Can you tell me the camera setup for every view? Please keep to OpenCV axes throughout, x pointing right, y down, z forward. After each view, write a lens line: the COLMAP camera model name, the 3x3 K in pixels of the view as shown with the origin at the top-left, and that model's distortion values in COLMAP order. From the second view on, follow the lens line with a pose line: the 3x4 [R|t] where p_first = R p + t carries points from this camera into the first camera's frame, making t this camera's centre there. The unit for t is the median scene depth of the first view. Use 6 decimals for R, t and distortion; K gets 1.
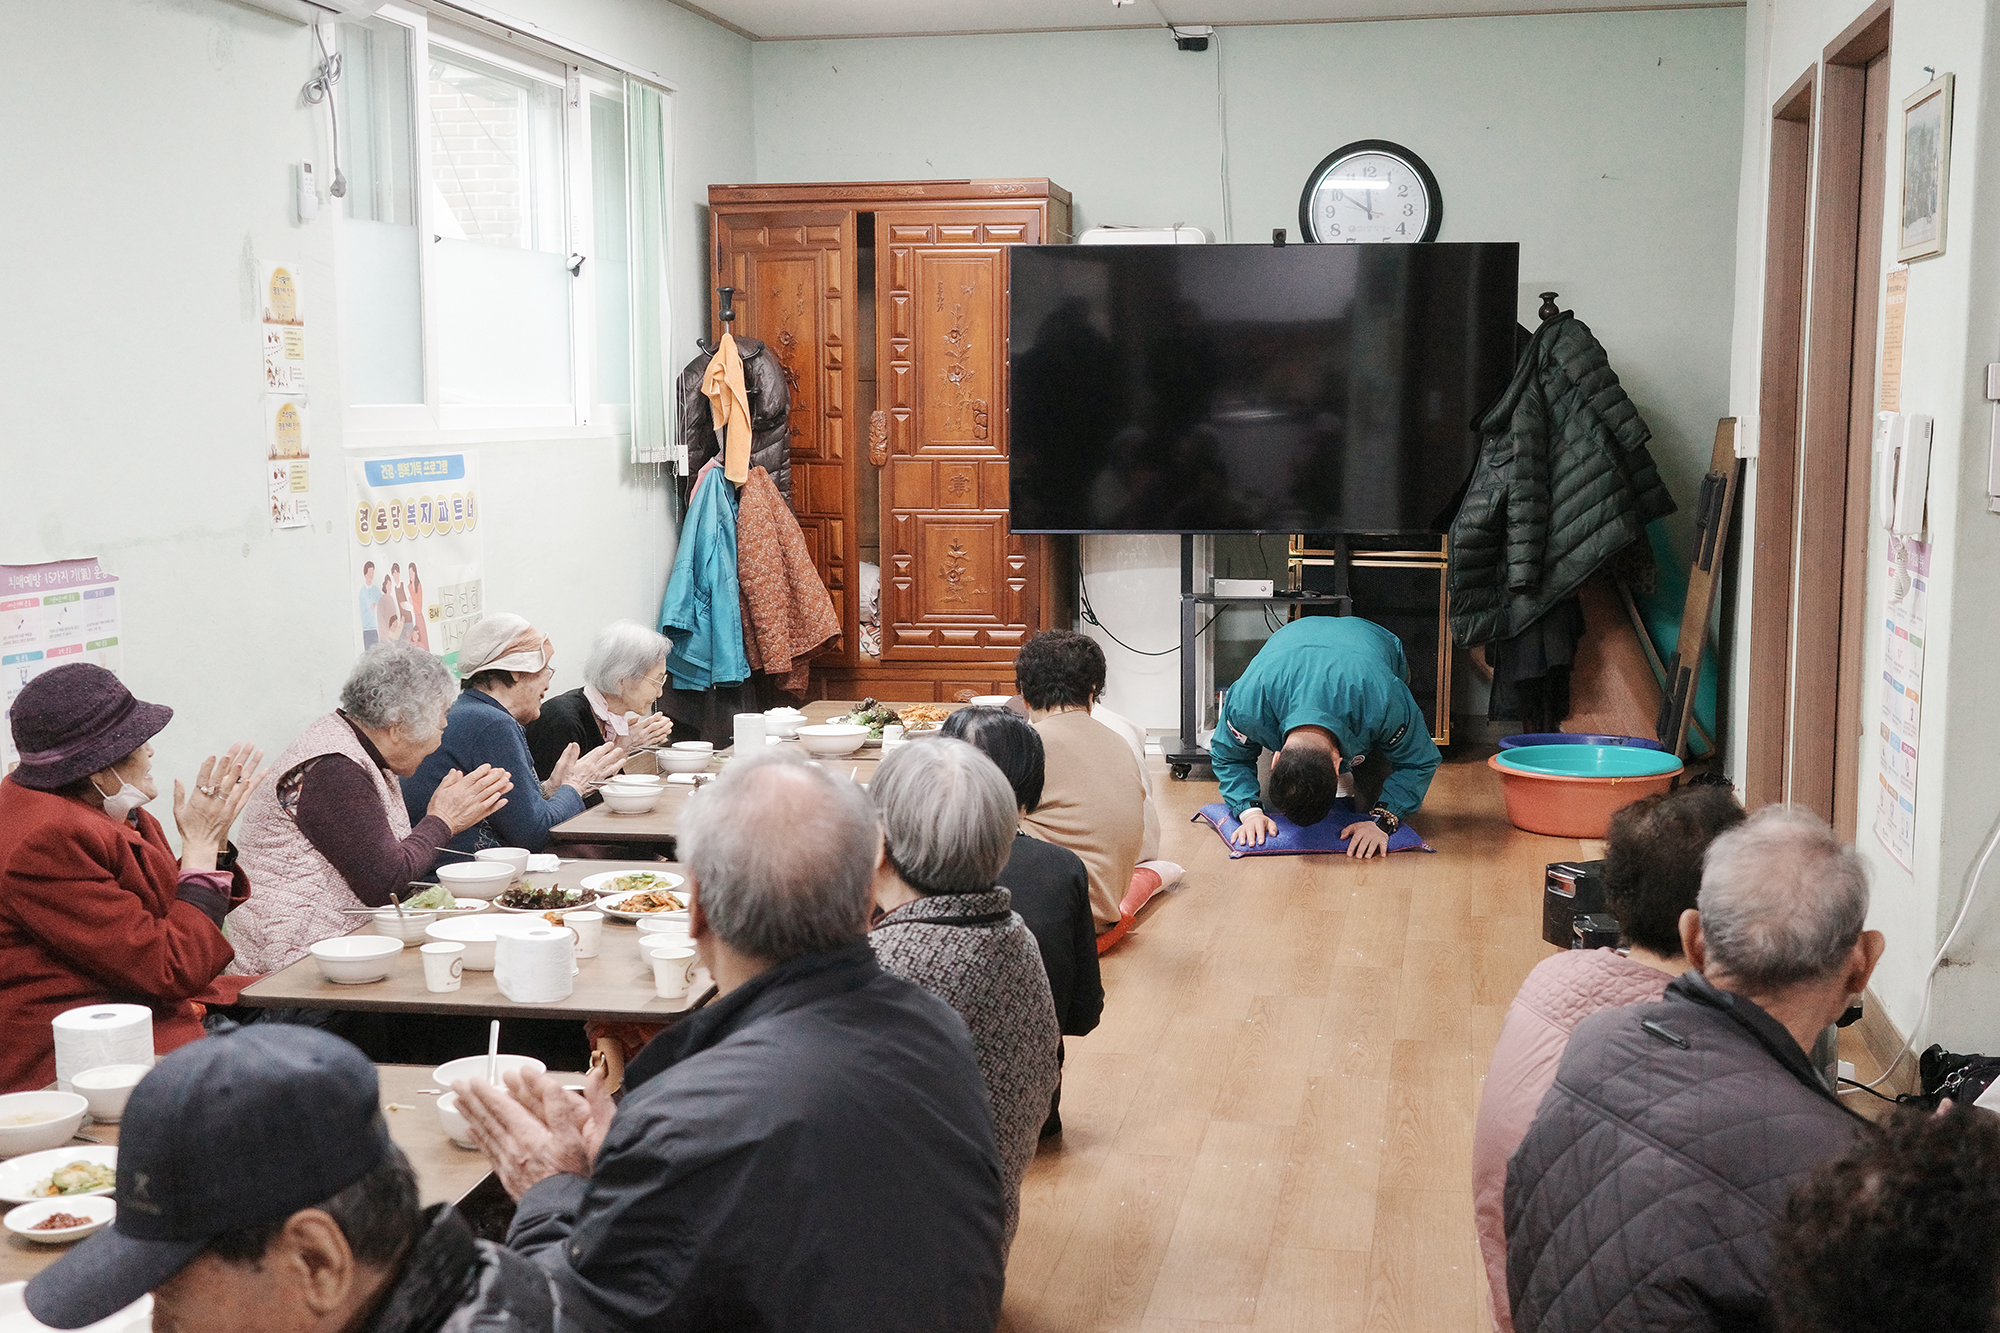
lens RADIAL K [[2380.6, 0, 1000.0], [0, 2380.6, 666.5], [0, 0, 1]] dist [0.054081, 0.043347]
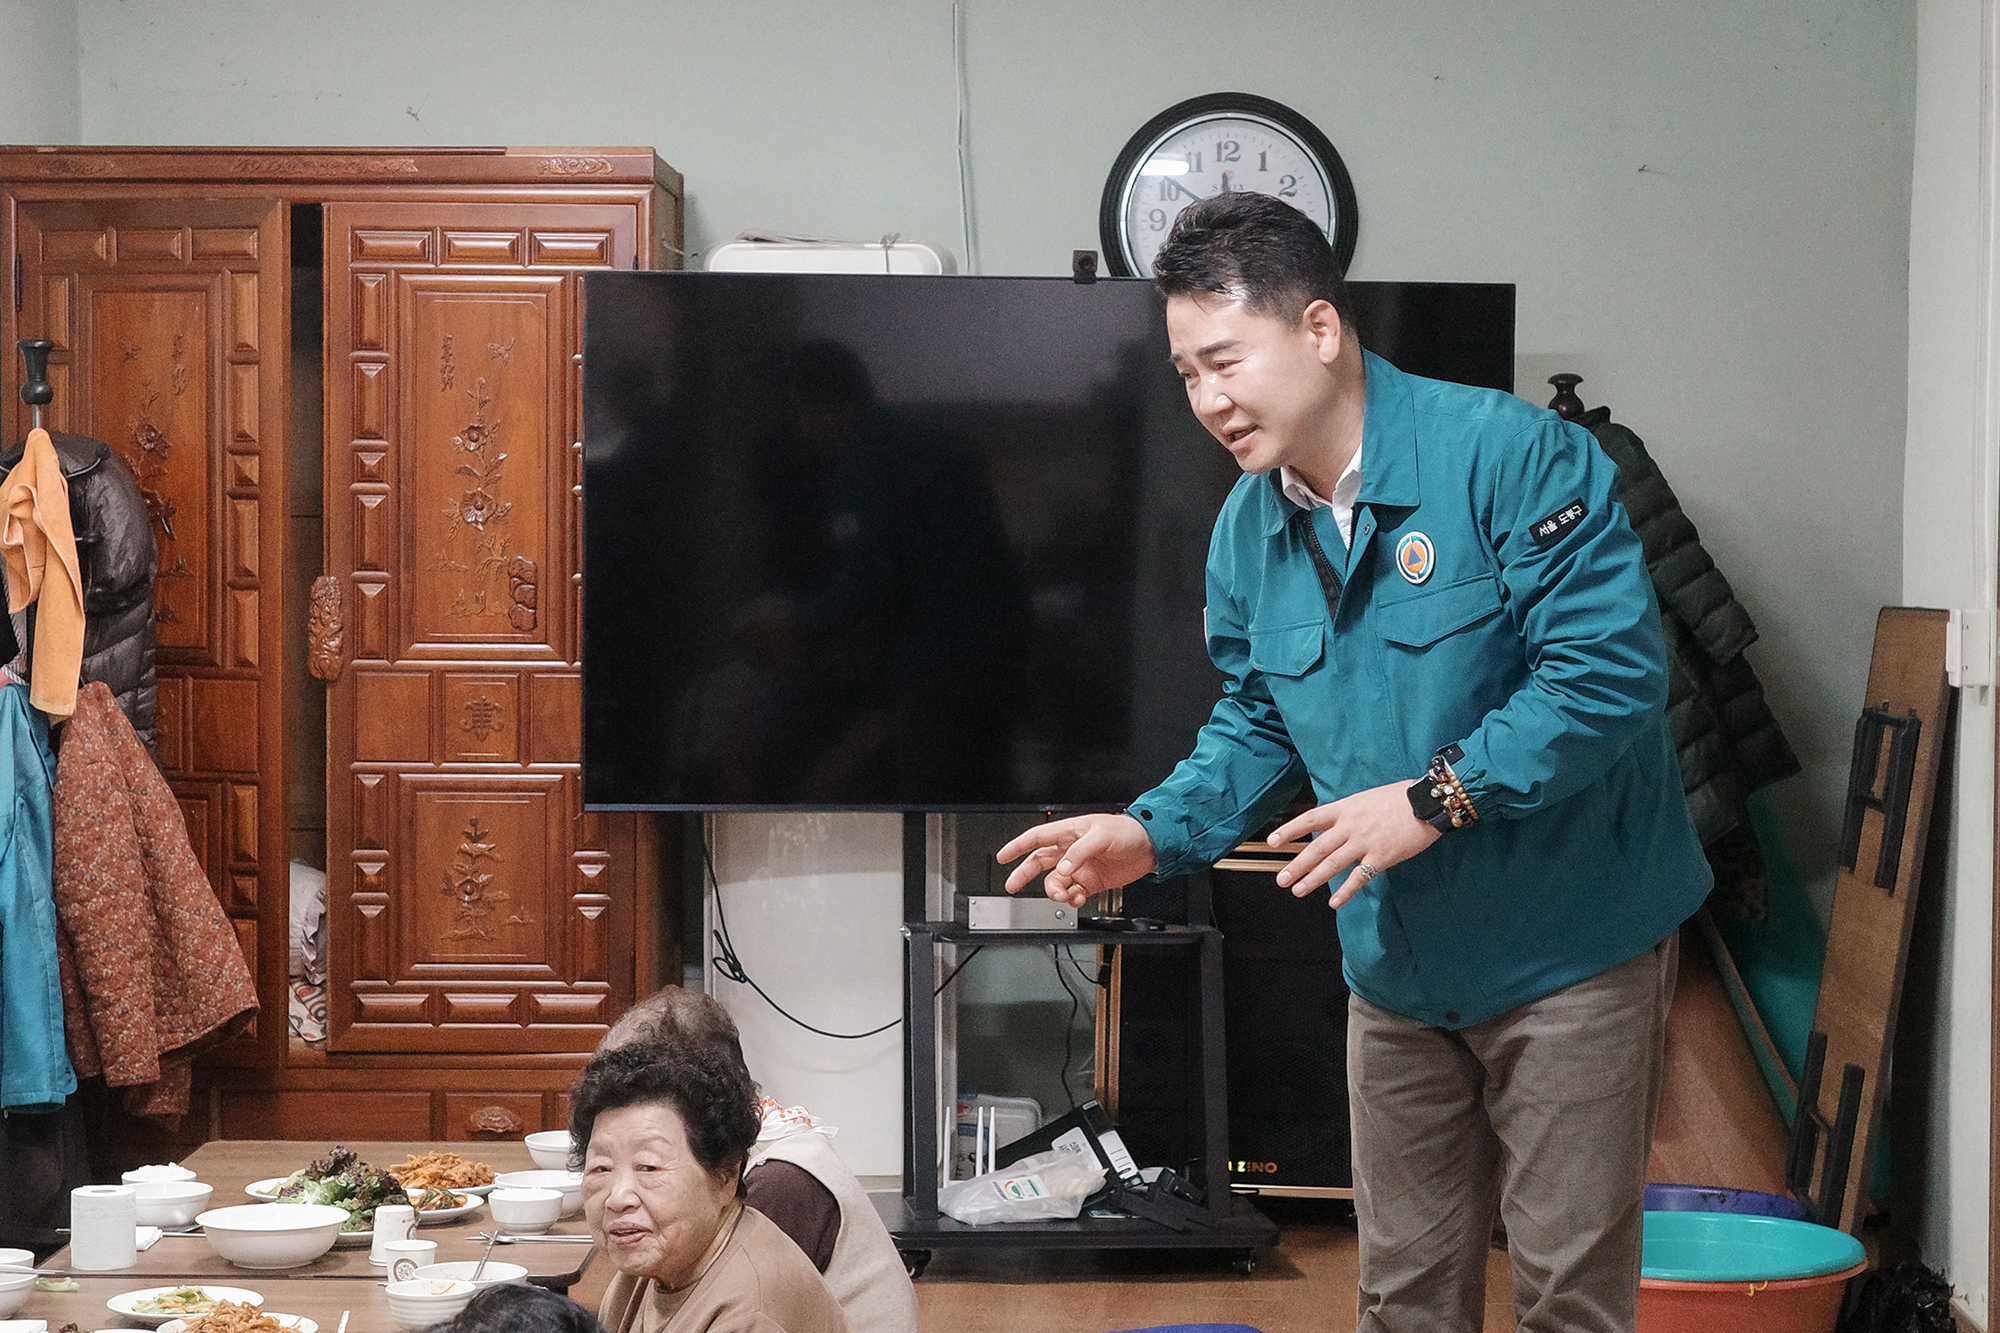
lens RADIAL K [[4155.0, 0, 1000.0], [0, 4155.0, 666.5], [0, 0, 1]] dist [0.062389, -0.018886]
pose [[0.990015, 0.004038, 0.140905, -0.034074], [0.006594, 0.997169, -0.074910, -0.018133], [-0.140808, 0.075091, 0.987185, 0.075822]]
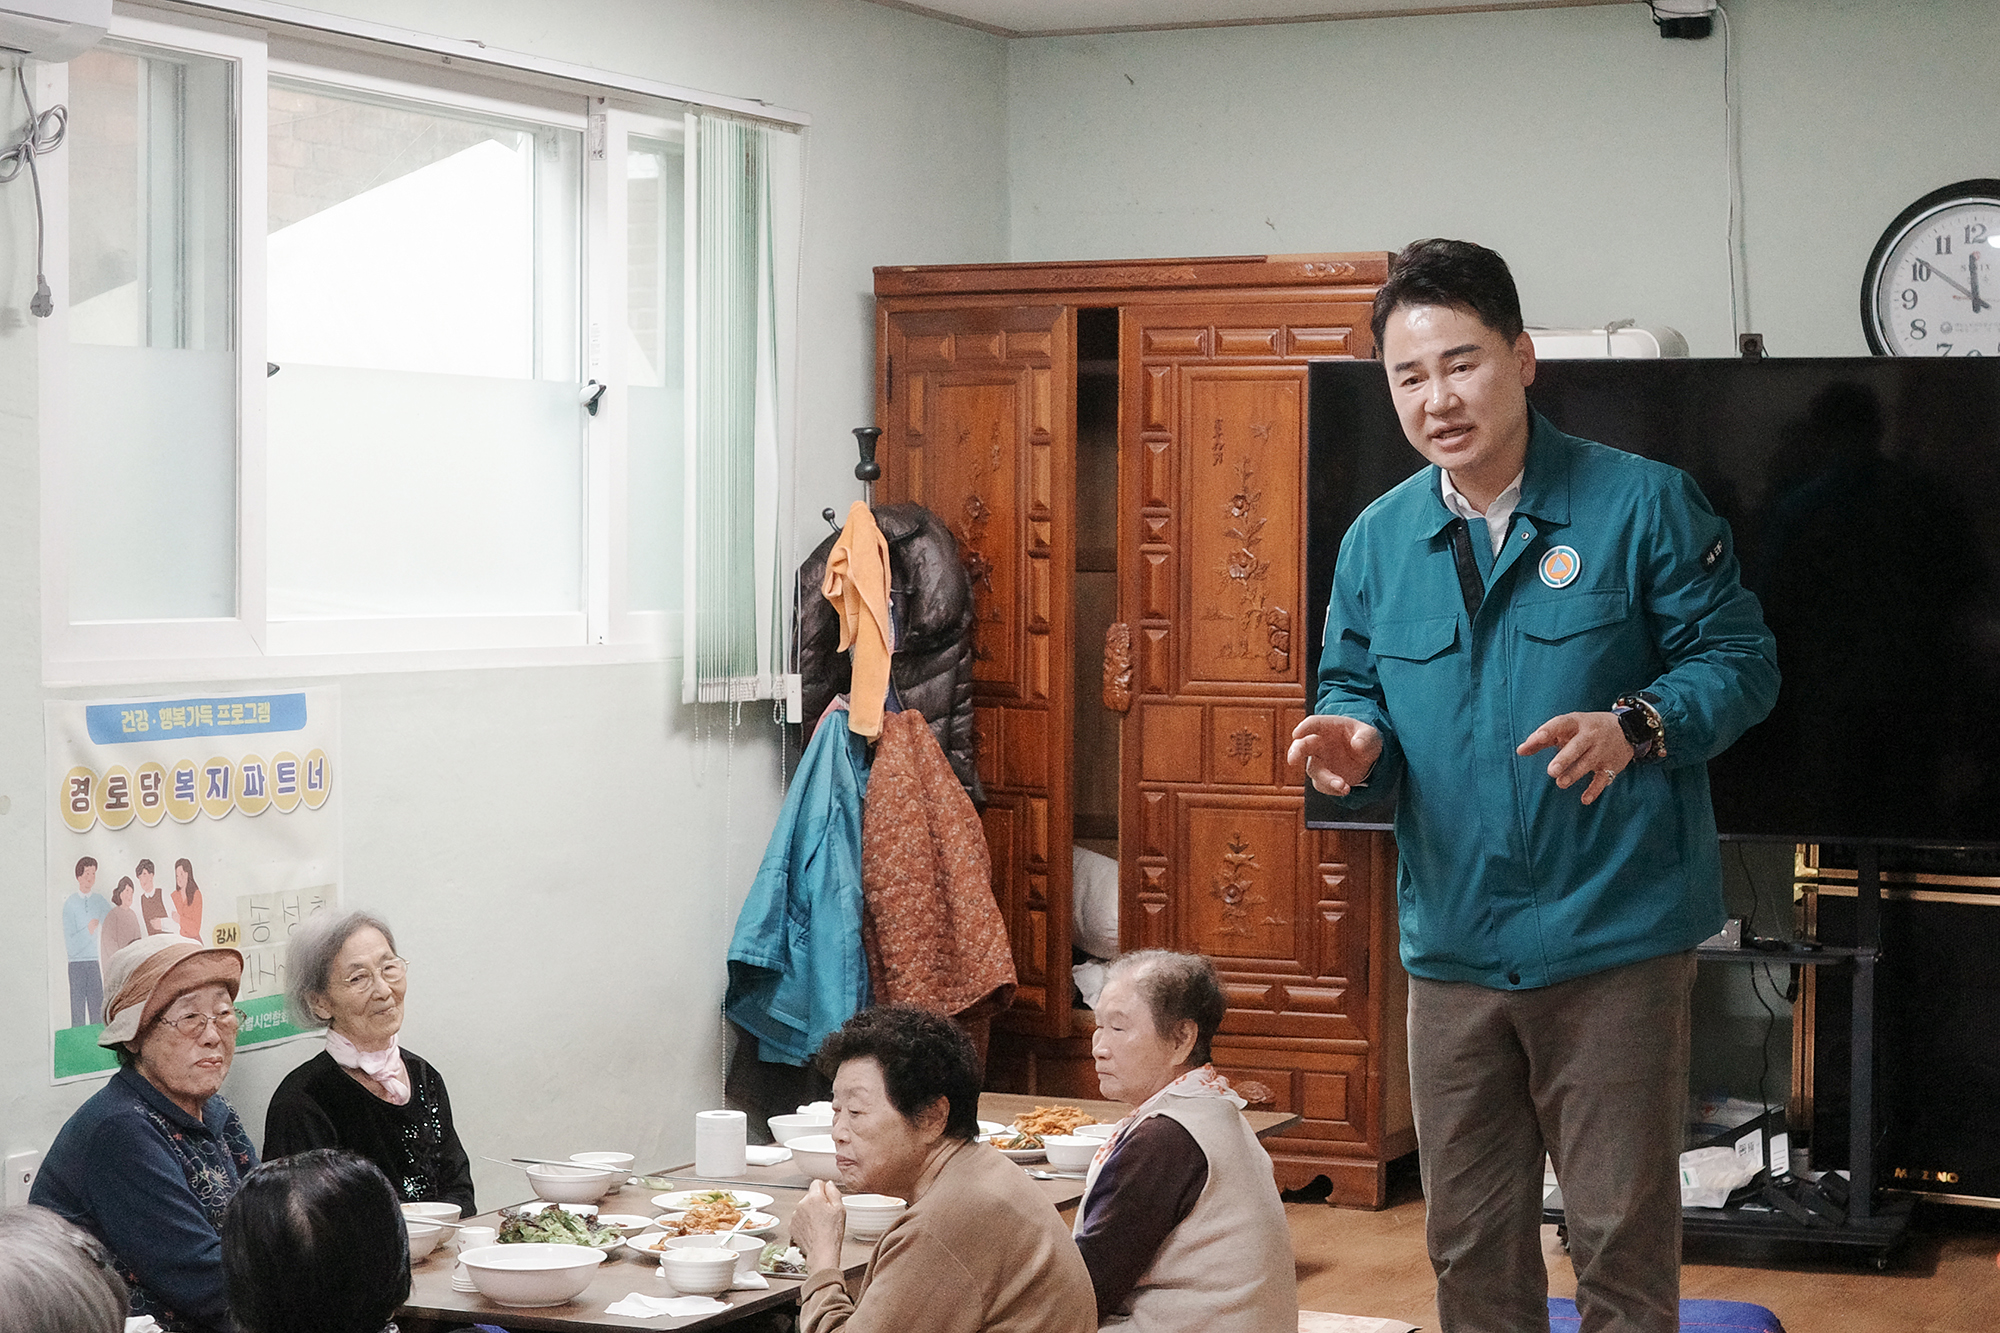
lens RADIAL K [[3956.6, 0, 1000.0], [0, 3956.6, 666.5], [0, 0, 1]] dist [0.044859, 0.043808]
pose [[0.966569, 0.016803, -0.255857, 0.186774], [-0.038298, 0.996118, -0.079264, -0.013646], [0.253532, 0.086413, 0.963460, 0.000927]]
